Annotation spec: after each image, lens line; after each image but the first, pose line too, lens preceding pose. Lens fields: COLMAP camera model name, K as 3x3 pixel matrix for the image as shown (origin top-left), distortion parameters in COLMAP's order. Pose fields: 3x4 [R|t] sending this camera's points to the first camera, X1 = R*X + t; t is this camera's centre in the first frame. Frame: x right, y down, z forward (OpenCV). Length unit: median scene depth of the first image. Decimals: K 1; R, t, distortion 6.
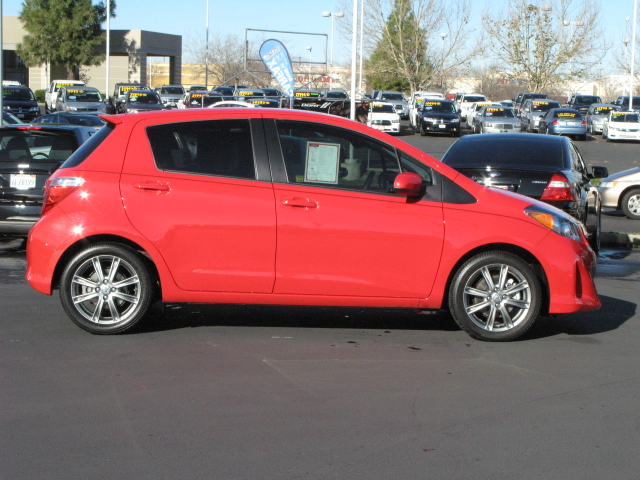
lens RADIAL K [[1199.6, 0, 320.0], [0, 1199.6, 240.0], [0, 0, 1]] dist [0.019443, 0.156019]
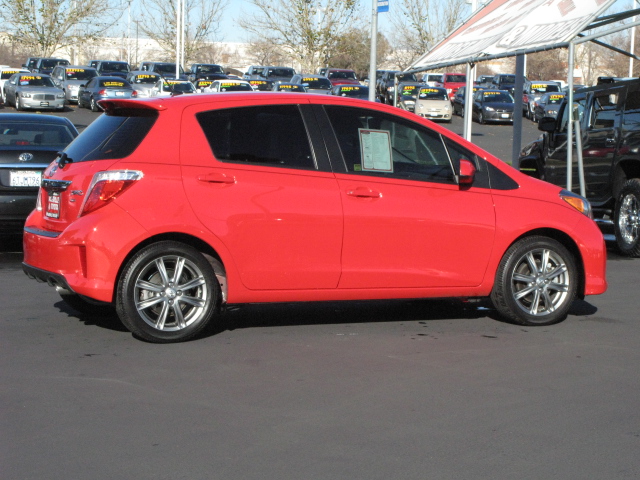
lens RADIAL K [[1387.0, 0, 320.0], [0, 1387.0, 240.0], [0, 0, 1]] dist [-0.042816, -0.263306]
pose [[0.932331, -0.036325, 0.359778, -0.442962], [0.032981, 0.999337, 0.015432, -0.011359], [-0.360100, -0.002522, 0.932910, -0.020967]]
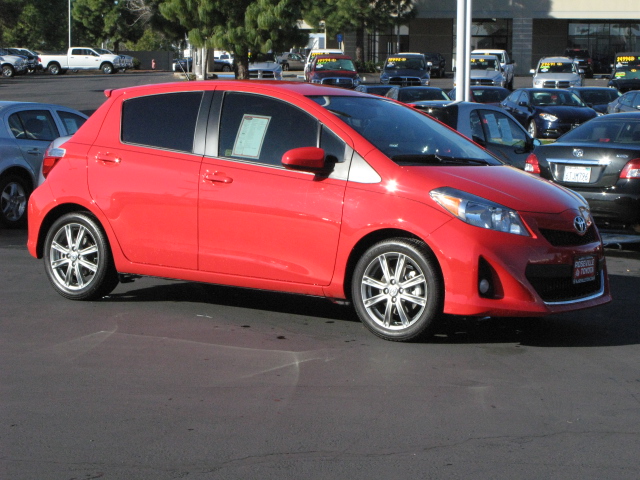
lens RADIAL K [[1513.4, 0, 320.0], [0, 1513.4, 240.0], [0, 0, 1]] dist [-0.026757, -0.105546]
pose [[0.804319, 0.048456, -0.592218, 0.755615], [-0.063119, 0.997998, -0.004067, 0.018608], [0.590835, 0.040651, 0.805767, 0.075457]]
